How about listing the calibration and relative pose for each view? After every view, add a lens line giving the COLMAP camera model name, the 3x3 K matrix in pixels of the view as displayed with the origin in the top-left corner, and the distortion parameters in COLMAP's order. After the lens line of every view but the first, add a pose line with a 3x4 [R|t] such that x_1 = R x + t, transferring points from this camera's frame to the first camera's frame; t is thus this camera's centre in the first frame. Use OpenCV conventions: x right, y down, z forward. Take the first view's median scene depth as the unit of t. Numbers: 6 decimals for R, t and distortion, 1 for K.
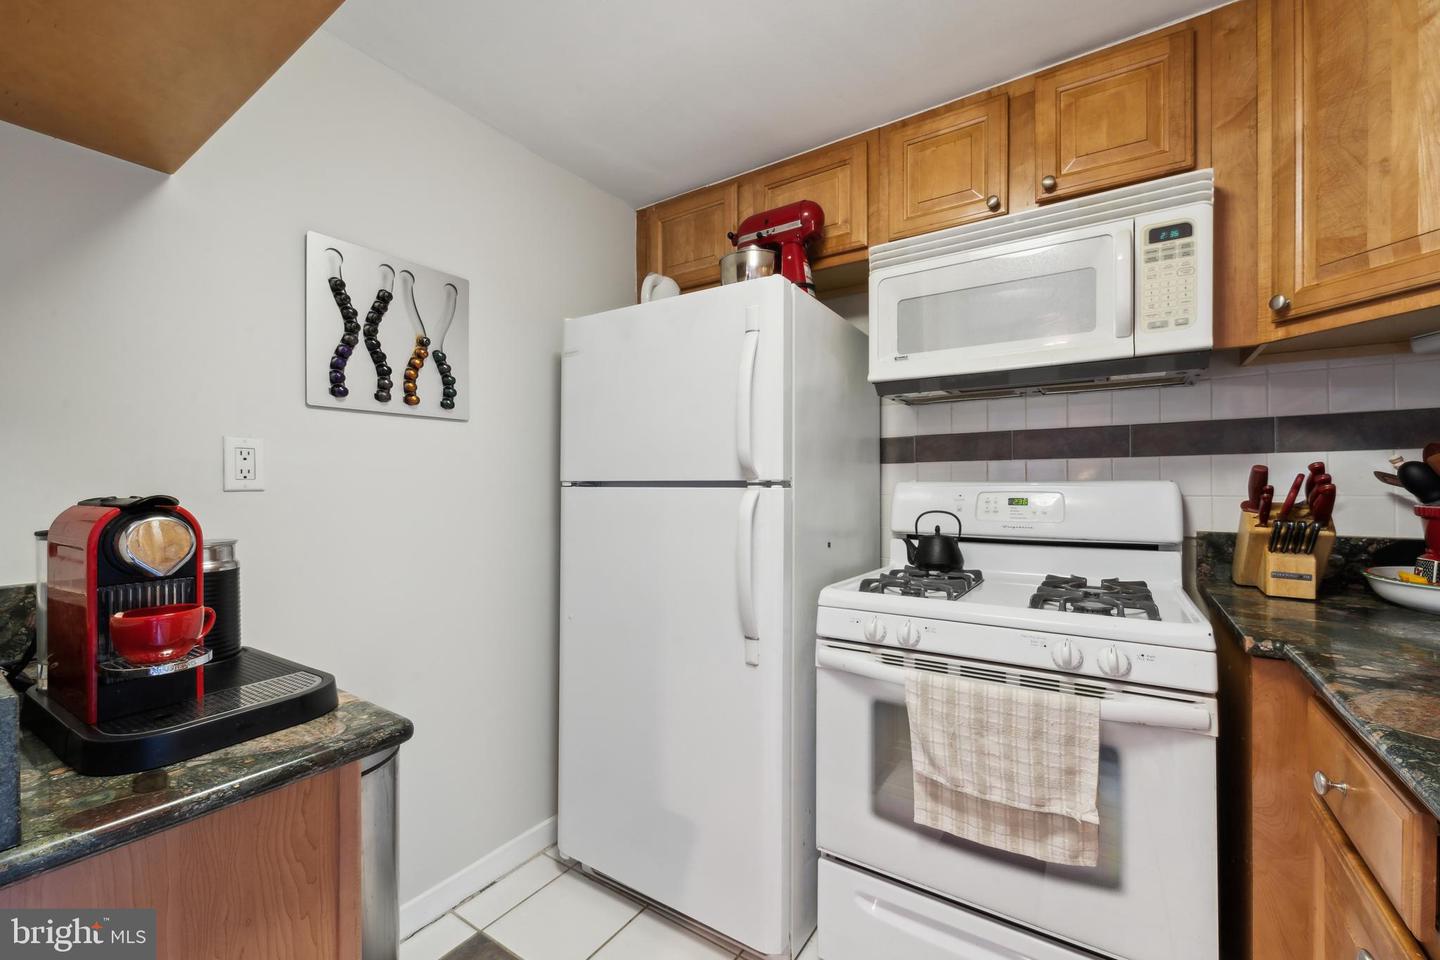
lens RADIAL K [[587.3, 0, 695.5], [0, 587.3, 483.8], [0, 0, 1]] dist [-0.003618, -0.000243]
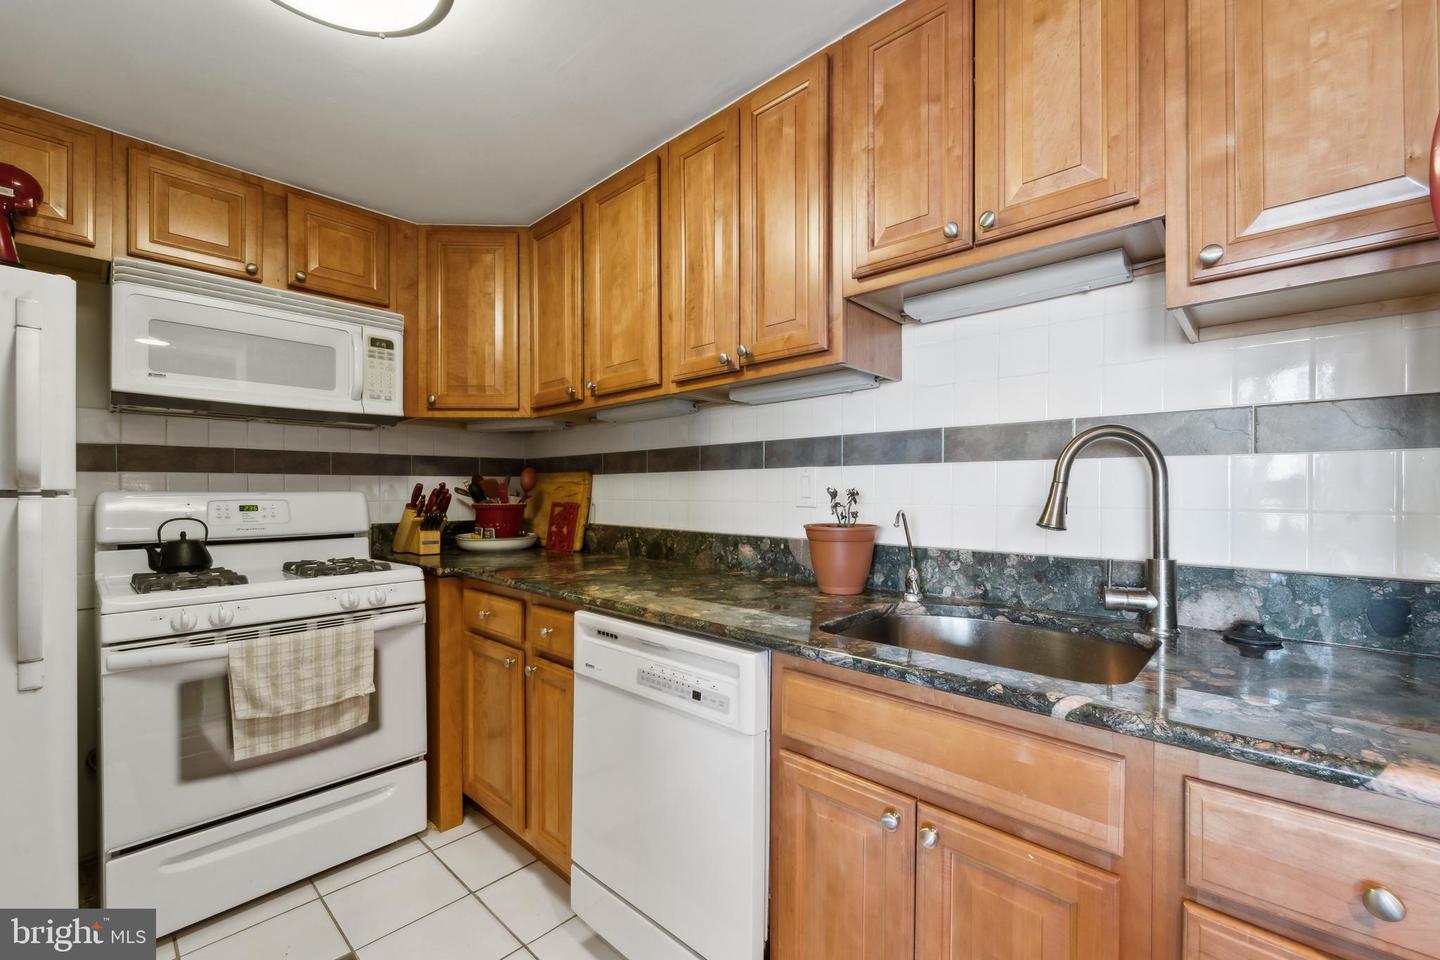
lens RADIAL K [[587.3, 0, 747.4], [0, 587.3, 493.7], [0, 0, 1]] dist [-0.003618, -0.000243]
pose [[0.123813, 0.000633, 0.992305, -0.723241], [0.000191, 1.000000, -0.000661, 0.001822], [-0.992306, 0.000272, 0.123812, -0.245522]]
